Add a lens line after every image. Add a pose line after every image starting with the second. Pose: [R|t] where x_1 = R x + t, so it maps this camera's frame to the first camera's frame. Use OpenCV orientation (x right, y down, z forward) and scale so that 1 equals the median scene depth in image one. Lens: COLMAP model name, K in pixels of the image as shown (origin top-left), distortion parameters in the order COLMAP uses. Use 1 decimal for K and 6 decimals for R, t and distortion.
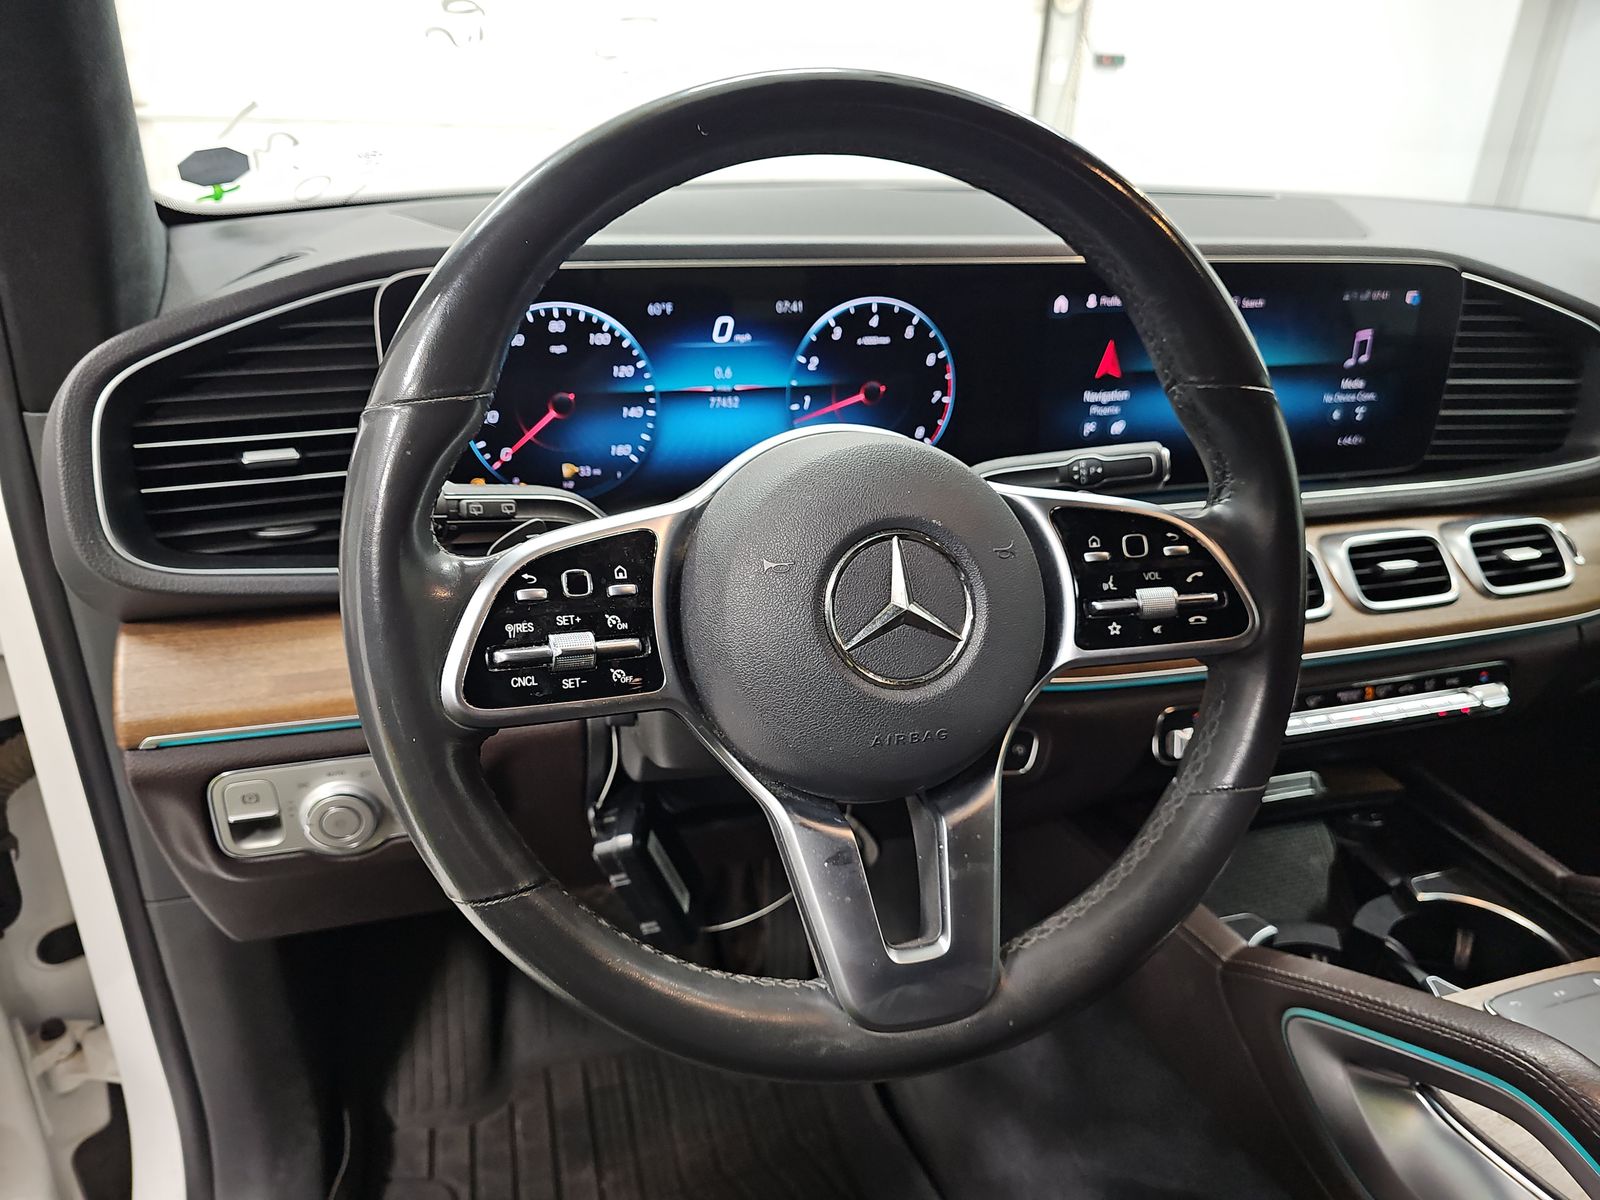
lens RADIAL K [[1050.2, 0, 756.3], [0, 1050.2, 607.1], [0, 0, 1]] dist [0.025667, -0.033968]
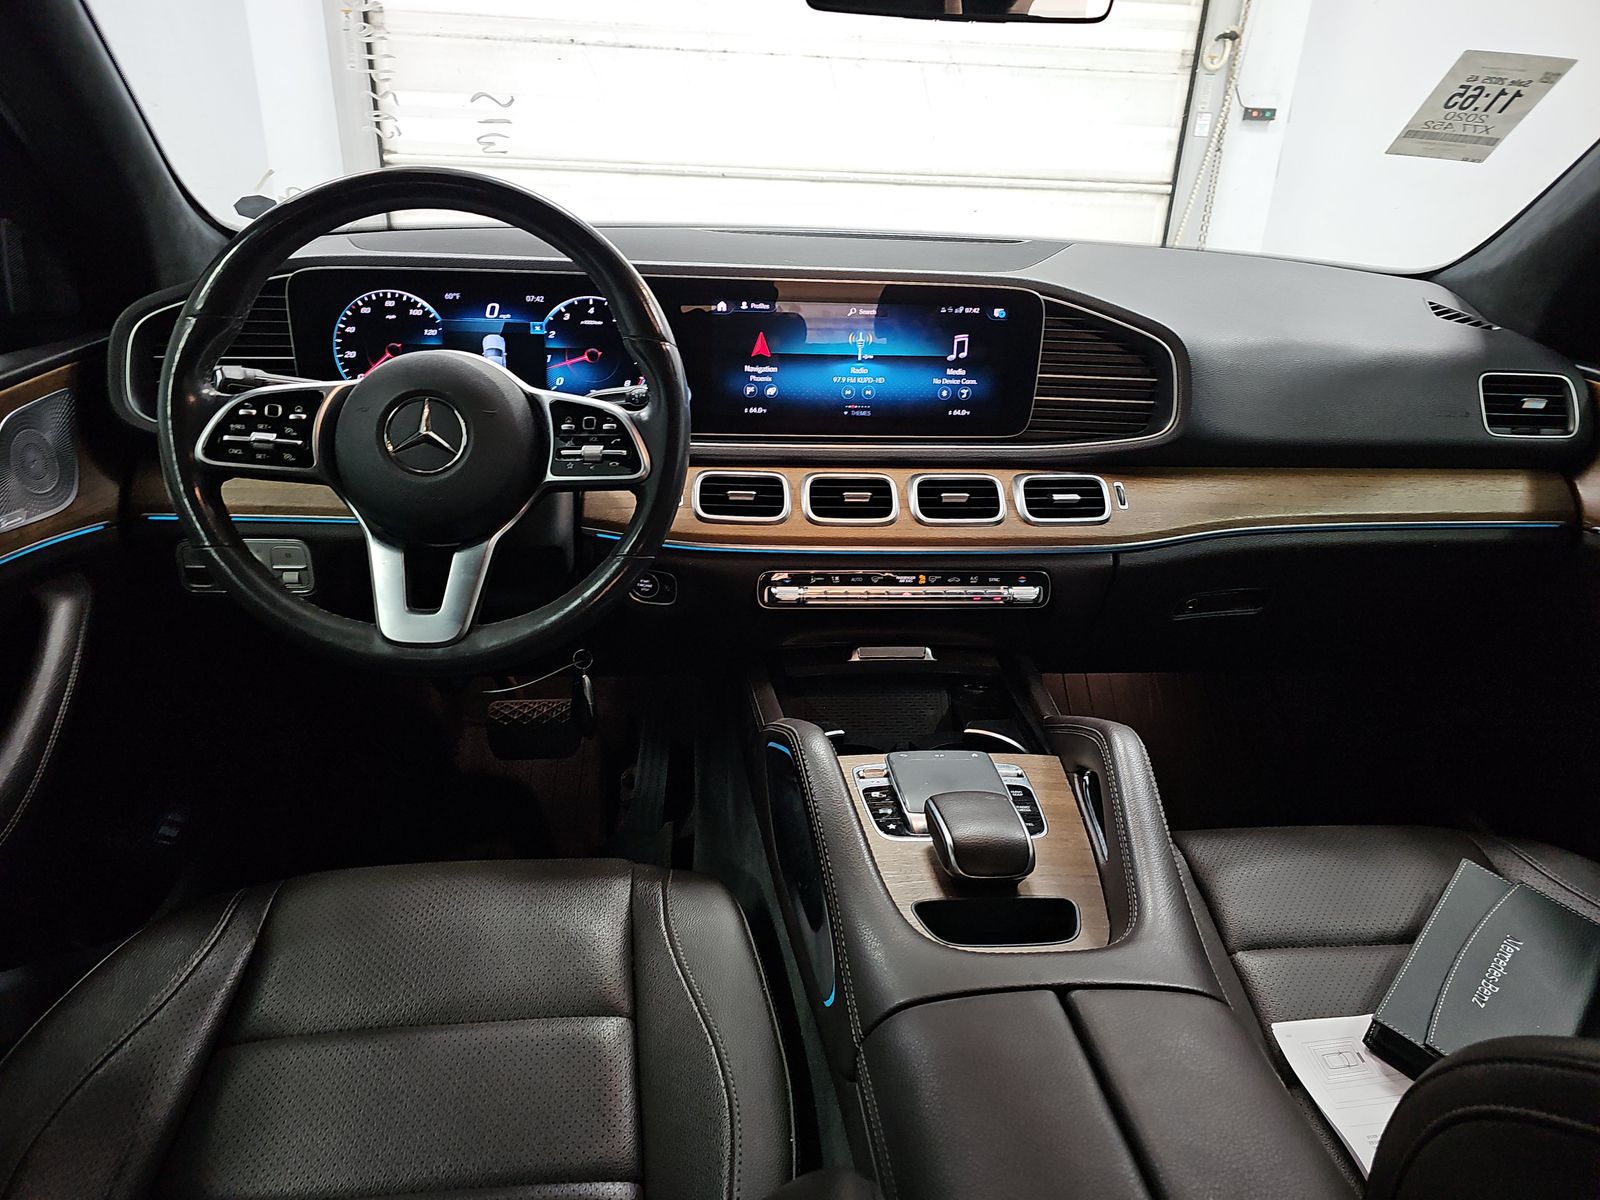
lens RADIAL K [[1050.2, 0, 784.1], [0, 1050.2, 608.9], [0, 0, 1]] dist [0.025667, -0.033968]
pose [[0.979786, 0.087161, -0.180064, 0.755944], [-0.092679, 0.995443, -0.022445, 0.197297], [0.177287, 0.038680, 0.983399, -0.527925]]
